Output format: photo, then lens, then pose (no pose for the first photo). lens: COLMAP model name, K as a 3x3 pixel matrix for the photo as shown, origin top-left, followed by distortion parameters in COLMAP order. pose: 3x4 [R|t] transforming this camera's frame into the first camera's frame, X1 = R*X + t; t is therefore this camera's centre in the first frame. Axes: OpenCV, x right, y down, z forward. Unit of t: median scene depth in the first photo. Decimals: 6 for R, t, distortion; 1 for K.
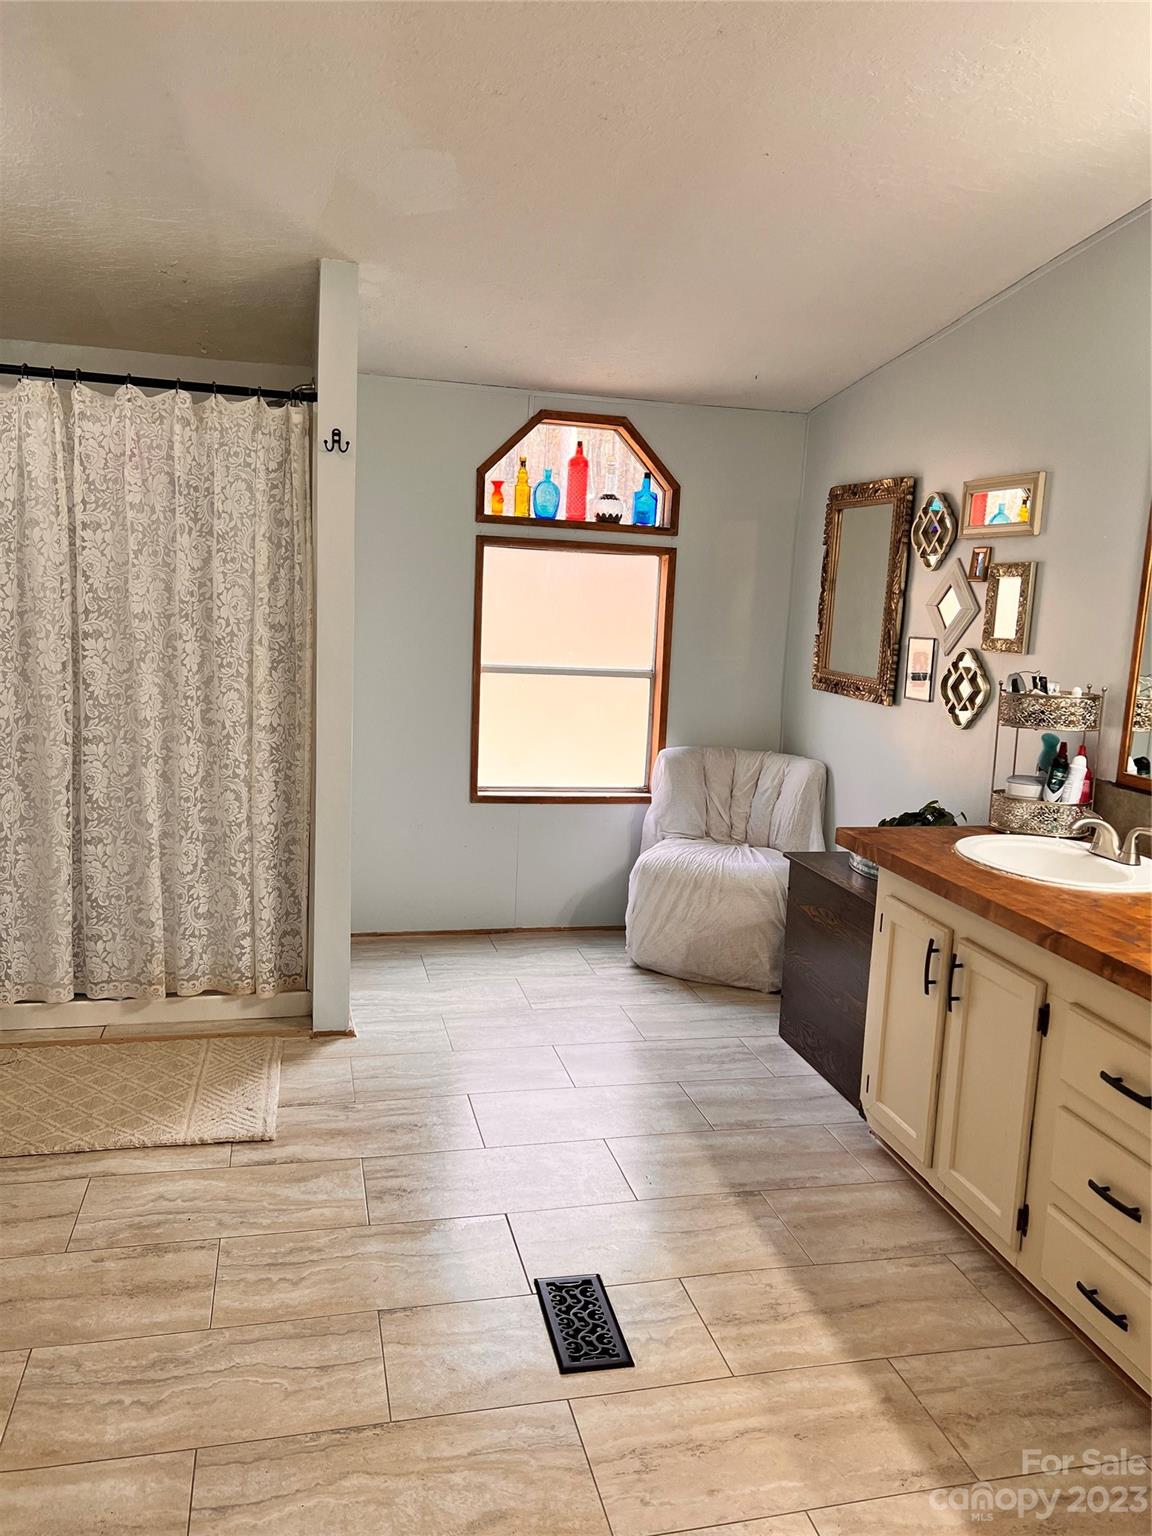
lens RADIAL K [[1151.7, 0, 587.2], [0, 1151.7, 767.7], [0, 0, 1]] dist [0.051967, -0.063970]
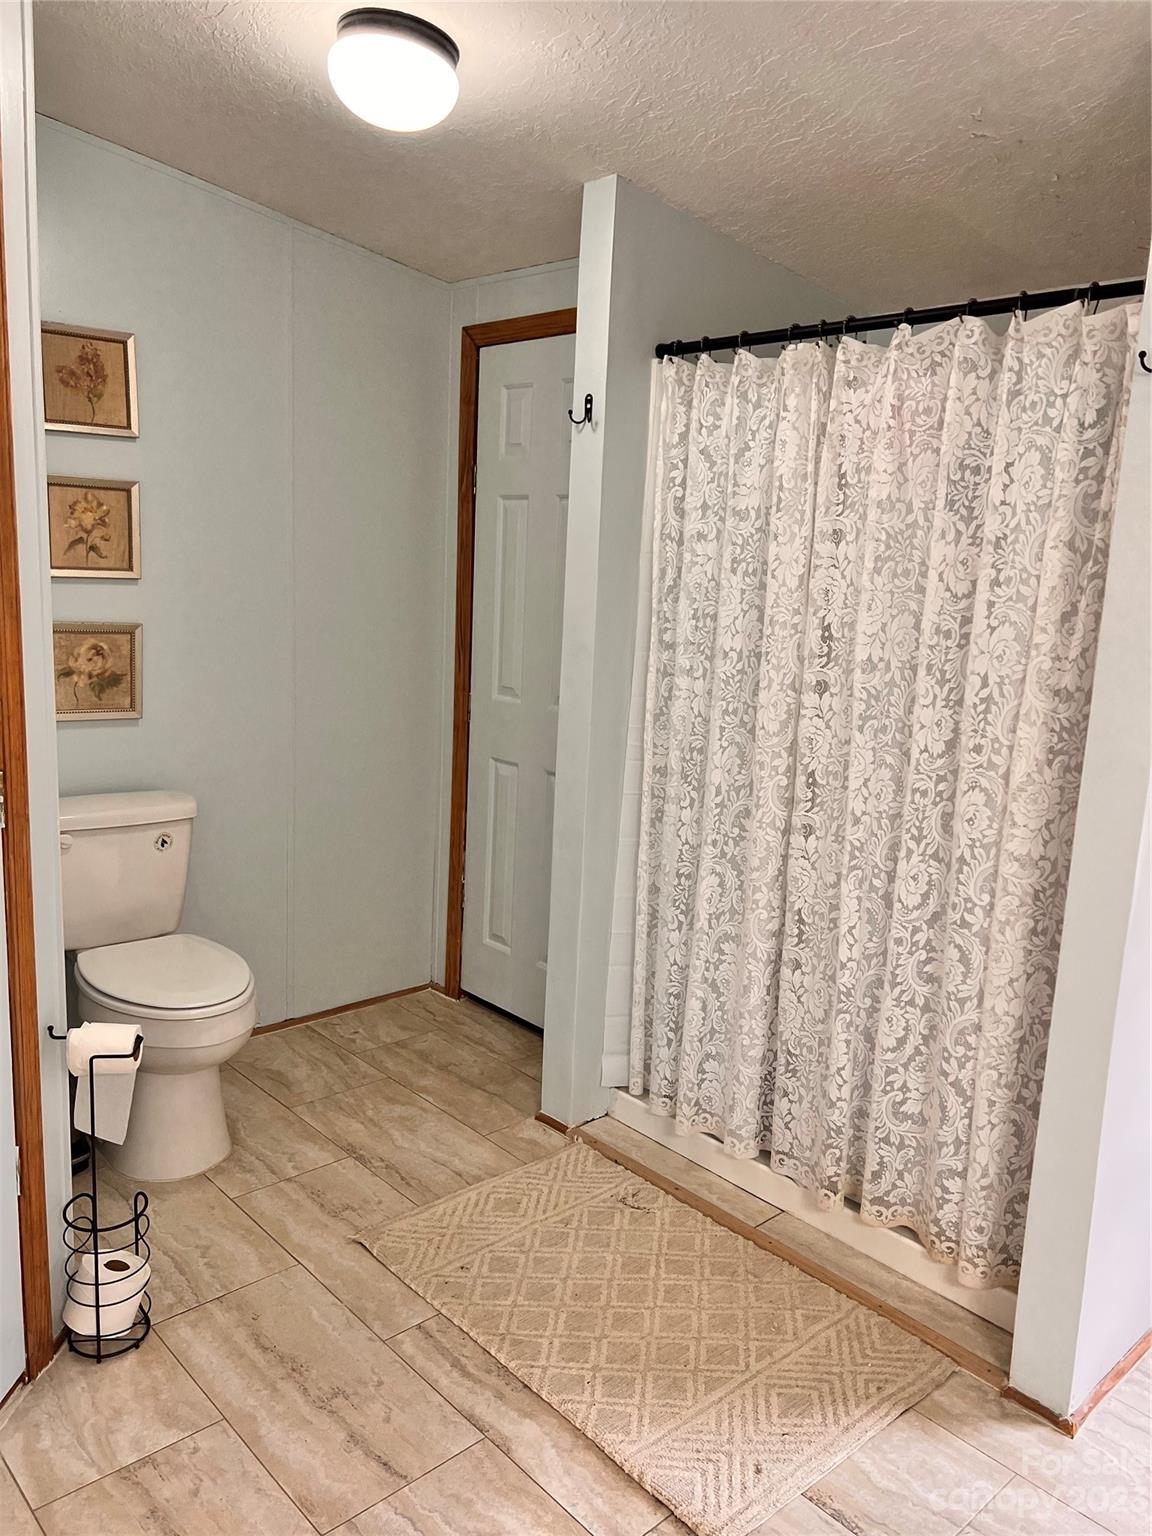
lens RADIAL K [[1151.7, 0, 587.3], [0, 1151.7, 778.6], [0, 0, 1]] dist [0.051967, -0.063970]
pose [[0.489270, 0.135905, -0.861478, 0.128189], [-0.158099, 0.985239, 0.065638, -0.080825], [0.857682, 0.104085, 0.503535, 0.507403]]
